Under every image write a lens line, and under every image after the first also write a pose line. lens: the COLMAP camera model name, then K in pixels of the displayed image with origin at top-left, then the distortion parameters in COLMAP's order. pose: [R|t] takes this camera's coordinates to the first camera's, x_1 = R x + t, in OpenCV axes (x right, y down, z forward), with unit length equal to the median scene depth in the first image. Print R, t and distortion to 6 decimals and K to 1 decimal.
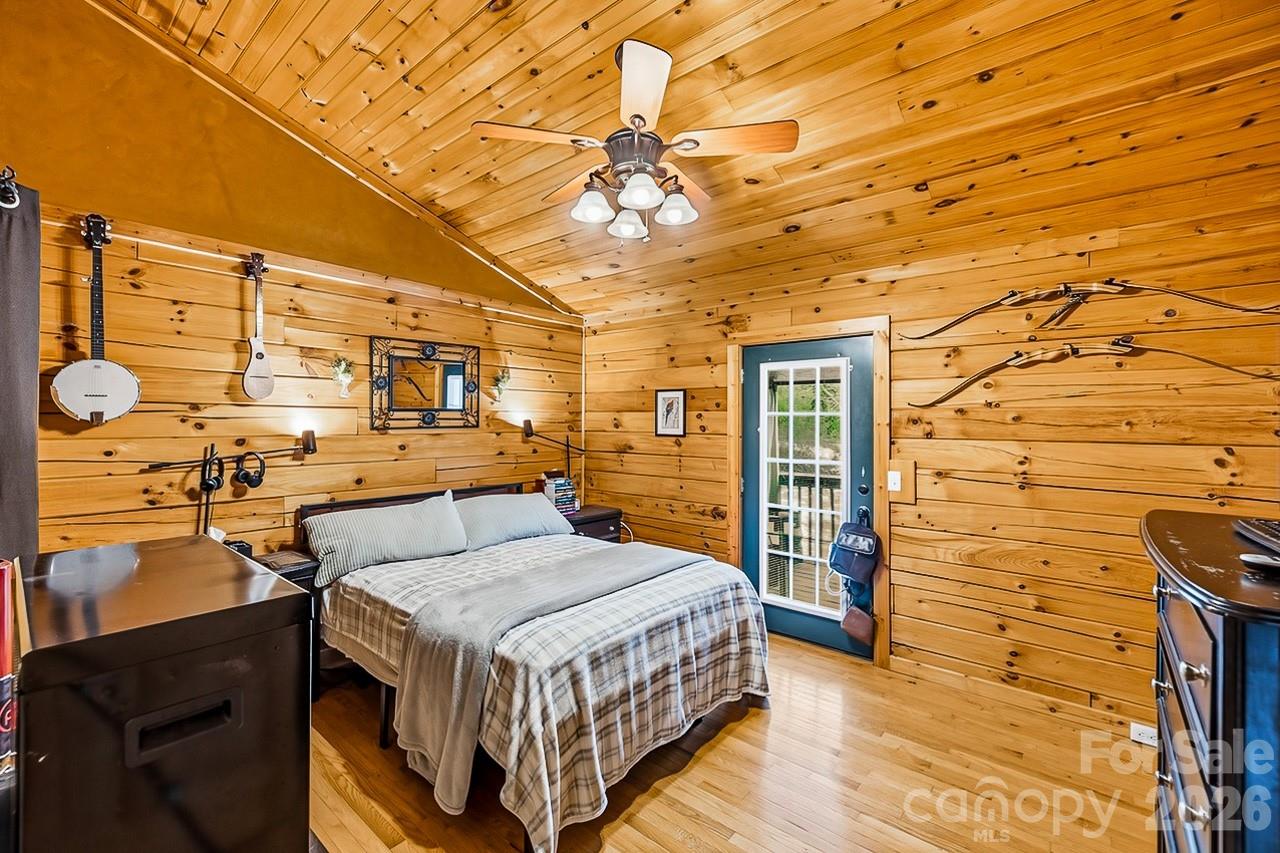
lens RADIAL K [[552.4, 0, 641.2], [0, 552.4, 412.7], [0, 0, 1]] dist [0.000819, 0.000034]
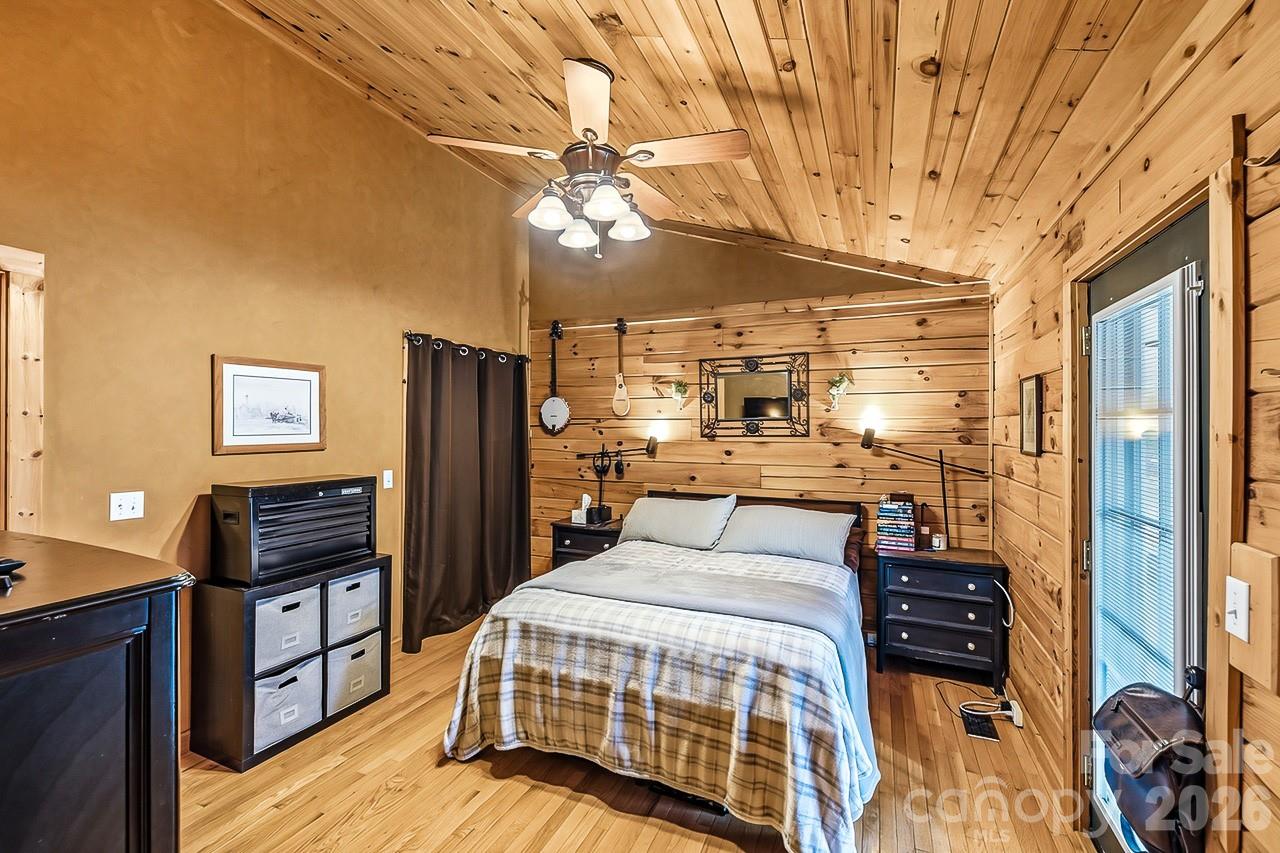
lens RADIAL K [[548.5, 0, 613.2], [0, 548.5, 427.9], [0, 0, 1]] dist [-0.000745, -0.000003]
pose [[0.253100, -0.005668, -0.967424, 0.625944], [0.011365, 0.999931, -0.002885, 0.012472], [0.967373, -0.010265, 0.253147, 0.508512]]
